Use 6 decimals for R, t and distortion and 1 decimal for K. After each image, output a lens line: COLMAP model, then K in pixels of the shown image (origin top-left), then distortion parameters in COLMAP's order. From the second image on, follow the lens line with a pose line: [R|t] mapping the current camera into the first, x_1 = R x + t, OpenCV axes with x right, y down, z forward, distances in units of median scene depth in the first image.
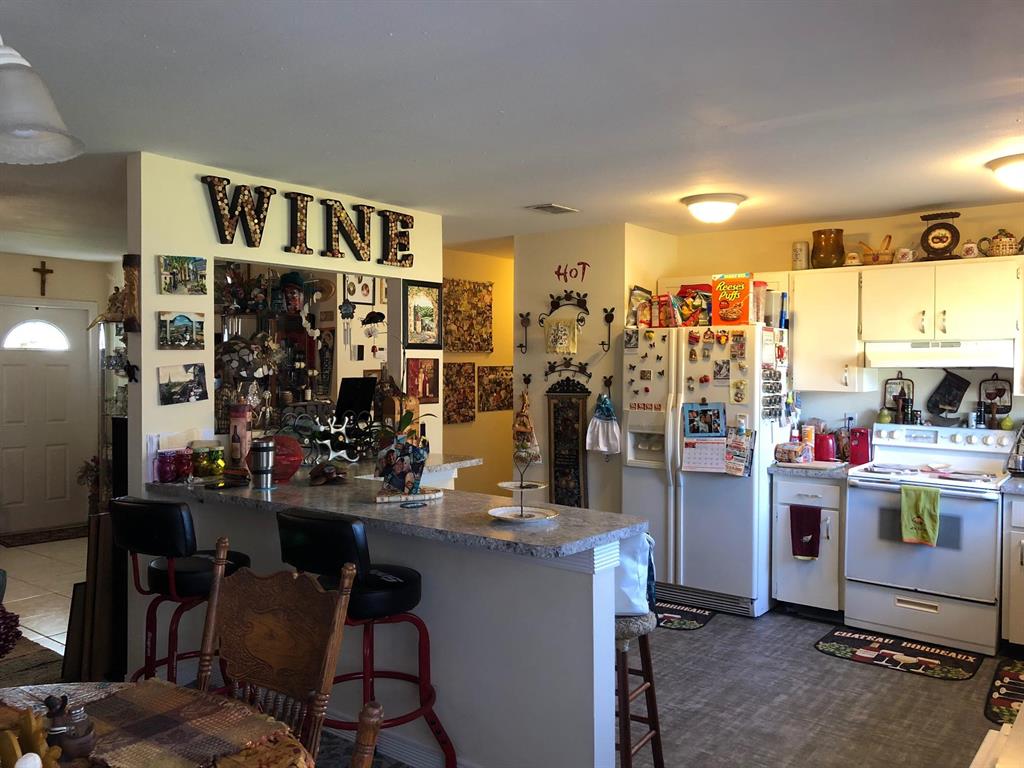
lens RADIAL K [[835.9, 0, 511.9], [0, 835.9, 383.1], [0, 0, 1]] dist [-0.004227, 0.015338]
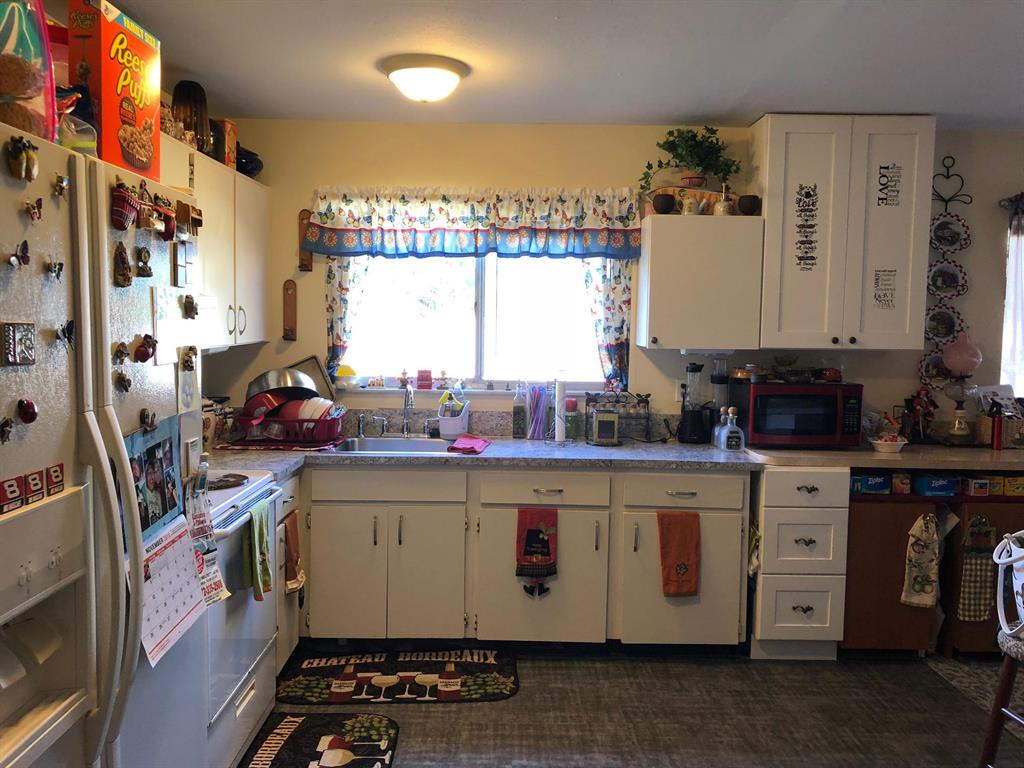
lens RADIAL K [[835.9, 0, 510.2], [0, 835.9, 382.4], [0, 0, 1]] dist [-0.004227, 0.015338]
pose [[-0.618953, -0.074756, 0.781863, -0.112116], [-0.005510, 0.995849, 0.090854, -0.025832], [-0.785409, 0.051926, -0.616795, 1.358025]]
